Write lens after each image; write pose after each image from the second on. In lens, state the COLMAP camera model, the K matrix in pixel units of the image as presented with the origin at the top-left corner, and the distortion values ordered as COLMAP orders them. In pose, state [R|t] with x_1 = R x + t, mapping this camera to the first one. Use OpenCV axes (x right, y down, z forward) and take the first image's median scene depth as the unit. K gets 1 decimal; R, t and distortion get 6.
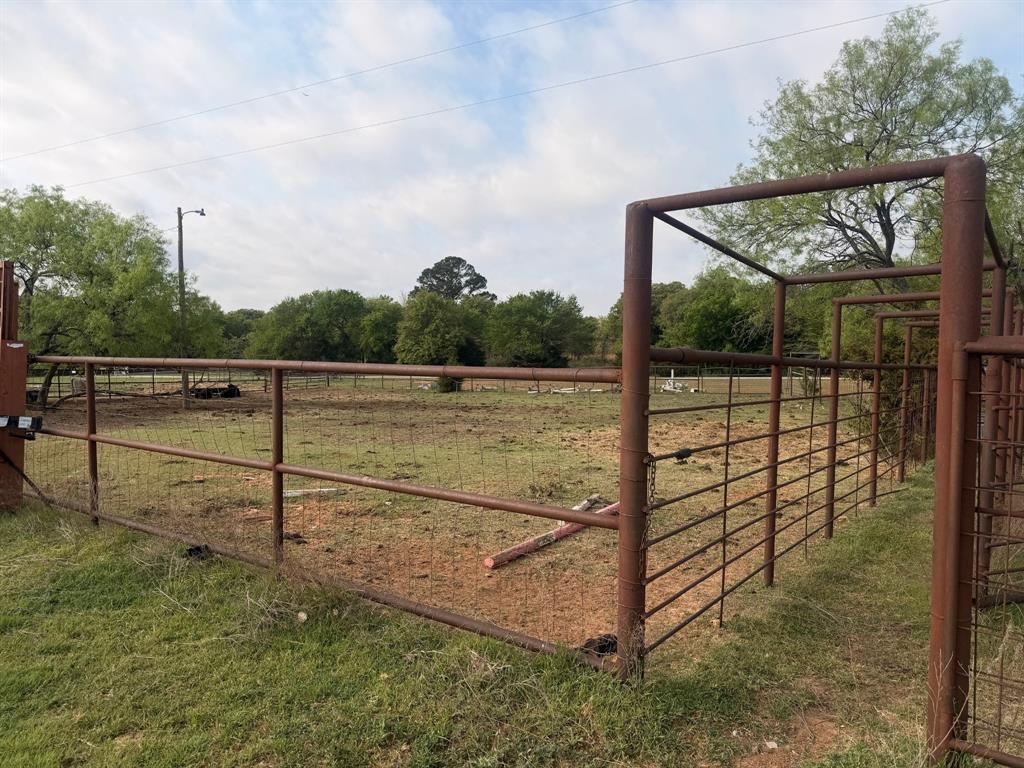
lens RADIAL K [[716.3, 0, 512.0], [0, 716.3, 384.0], [0, 0, 1]] dist [0.038154, -0.060200]
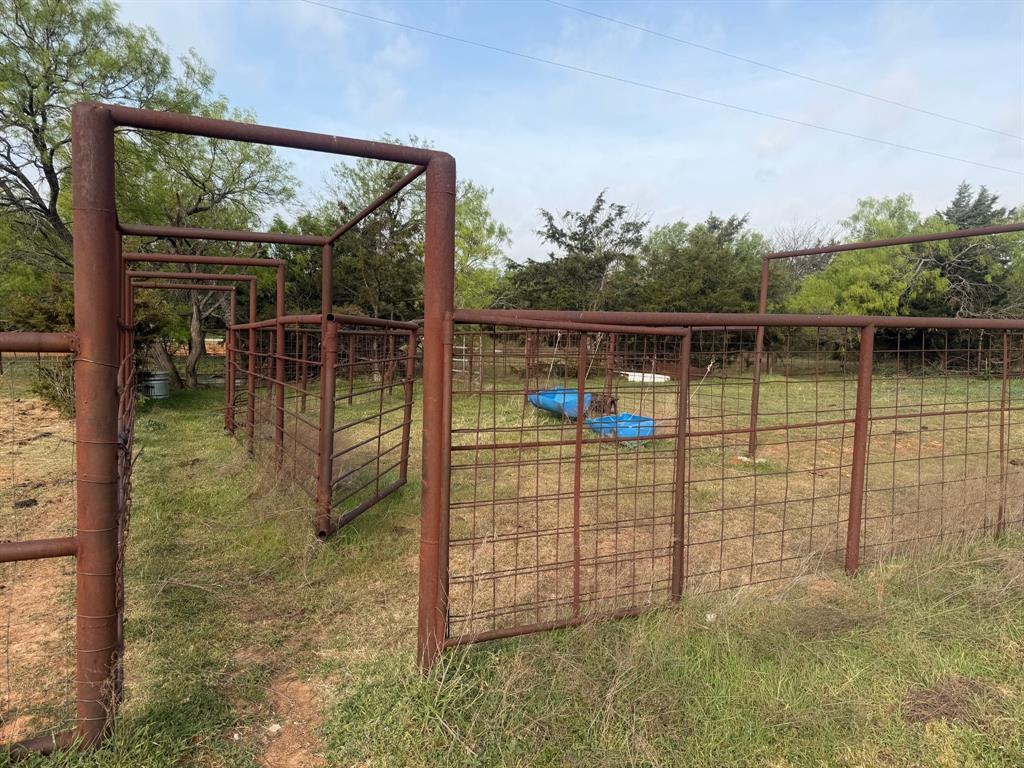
lens RADIAL K [[716.3, 0, 512.0], [0, 716.3, 384.0], [0, 0, 1]] dist [0.038154, -0.060200]
pose [[0.439154, -0.063553, 0.896161, -0.271216], [0.013972, 0.997857, 0.063918, -0.005600], [-0.898303, -0.015548, 0.439101, 0.260745]]
